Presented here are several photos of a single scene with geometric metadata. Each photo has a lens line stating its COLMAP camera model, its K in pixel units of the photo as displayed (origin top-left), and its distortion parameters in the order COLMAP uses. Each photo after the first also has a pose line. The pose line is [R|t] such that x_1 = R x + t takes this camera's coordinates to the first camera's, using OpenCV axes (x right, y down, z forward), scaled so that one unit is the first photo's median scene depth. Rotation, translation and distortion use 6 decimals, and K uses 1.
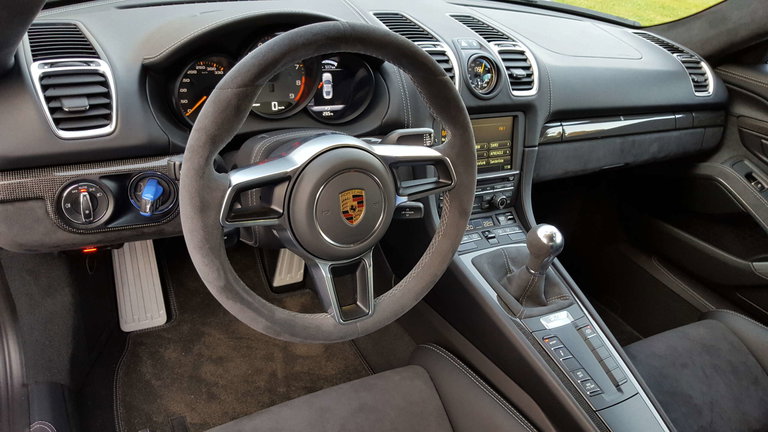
lens RADIAL K [[568.8, 0, 384.6], [0, 568.8, 204.3], [0, 0, 1]] dist [0.079497, -0.140910]
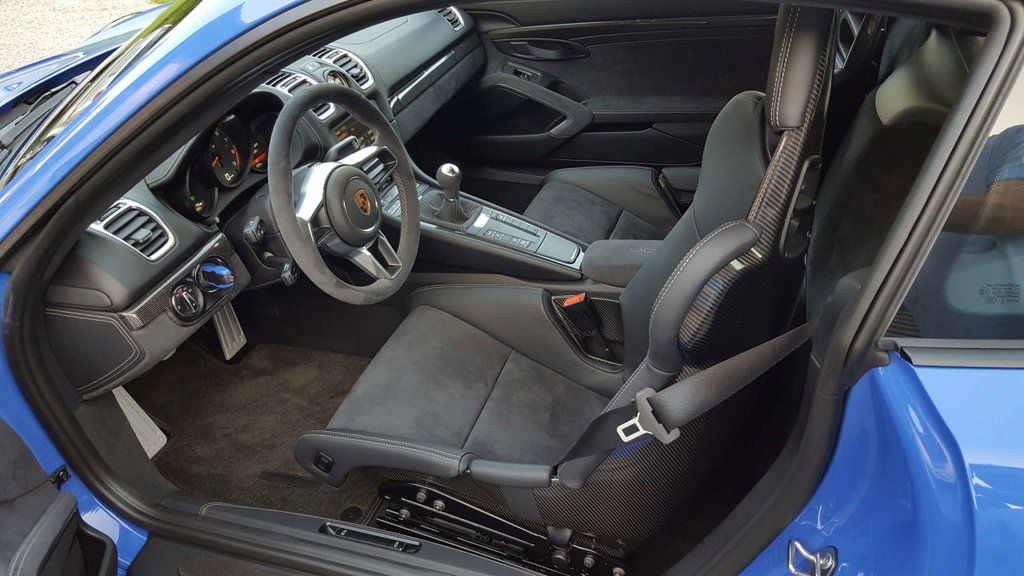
lens RADIAL K [[739.0, 0, 529.2], [0, 739.0, 287.5], [0, 0, 1]] dist [0.069230, -0.058414]
pose [[0.711428, -0.533265, 0.457710, -0.494792], [0.474822, 0.844901, 0.246345, -0.051702], [-0.518087, 0.042074, 0.854293, -0.572105]]
